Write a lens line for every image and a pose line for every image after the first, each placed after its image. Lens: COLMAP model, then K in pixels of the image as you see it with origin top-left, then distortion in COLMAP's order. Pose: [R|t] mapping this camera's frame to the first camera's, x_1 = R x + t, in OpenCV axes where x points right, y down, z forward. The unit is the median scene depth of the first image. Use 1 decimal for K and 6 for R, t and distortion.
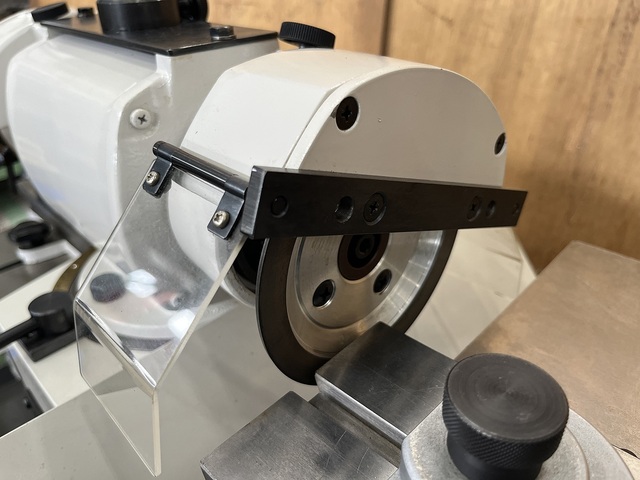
lens RADIAL K [[499.5, 0, 320.0], [0, 499.5, 240.0], [0, 0, 1]] dist [0.067948, -0.129116]
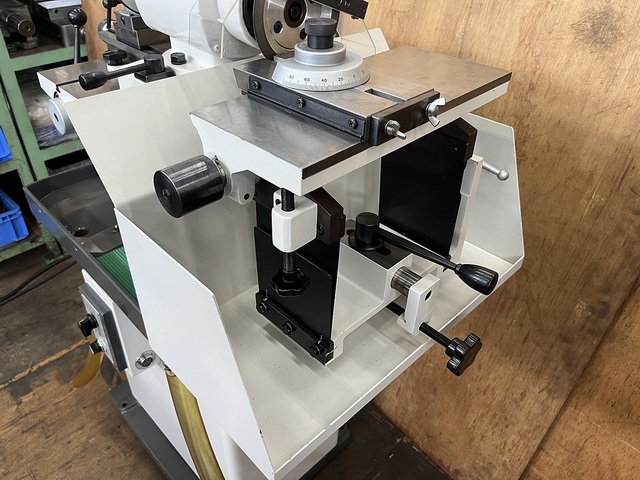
lens RADIAL K [[499.5, 0, 320.0], [0, 499.5, 240.0], [0, 0, 1]] dist [0.067948, -0.129116]
pose [[0.998581, 0.045154, 0.028238, 0.157139], [-0.047693, 0.994155, 0.096858, 0.743108], [-0.023700, -0.098067, 0.994898, -1.367682]]
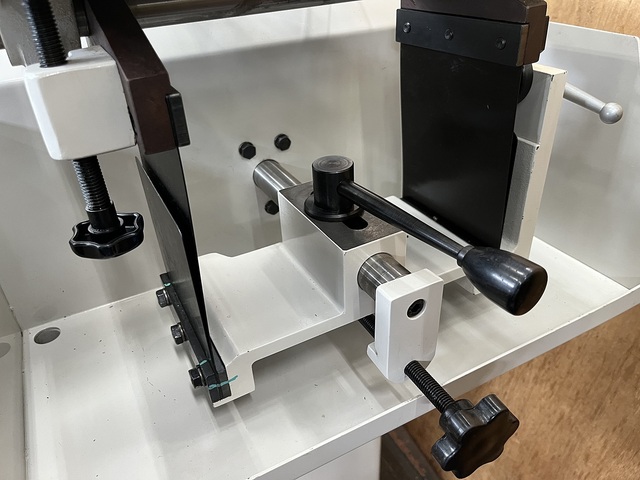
lens RADIAL K [[499.5, 0, 320.0], [0, 499.5, 240.0], [0, 0, 1]] dist [0.067948, -0.129116]
pose [[0.956525, 0.141985, -0.254756, 0.775308], [-0.132705, 0.989719, 0.053345, 0.992428], [0.259711, -0.017218, 0.965533, -0.366688]]
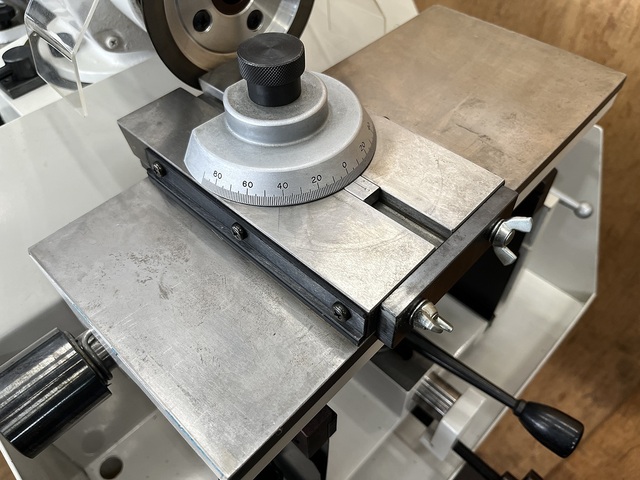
lens RADIAL K [[499.5, 0, 320.0], [0, 499.5, 240.0], [0, 0, 1]] dist [0.067948, -0.129116]
pose [[0.999913, 0.000924, 0.013178, 0.247896], [-0.005198, 0.944610, 0.328154, 0.172087], [-0.012145, -0.328194, 0.944532, -0.419888]]
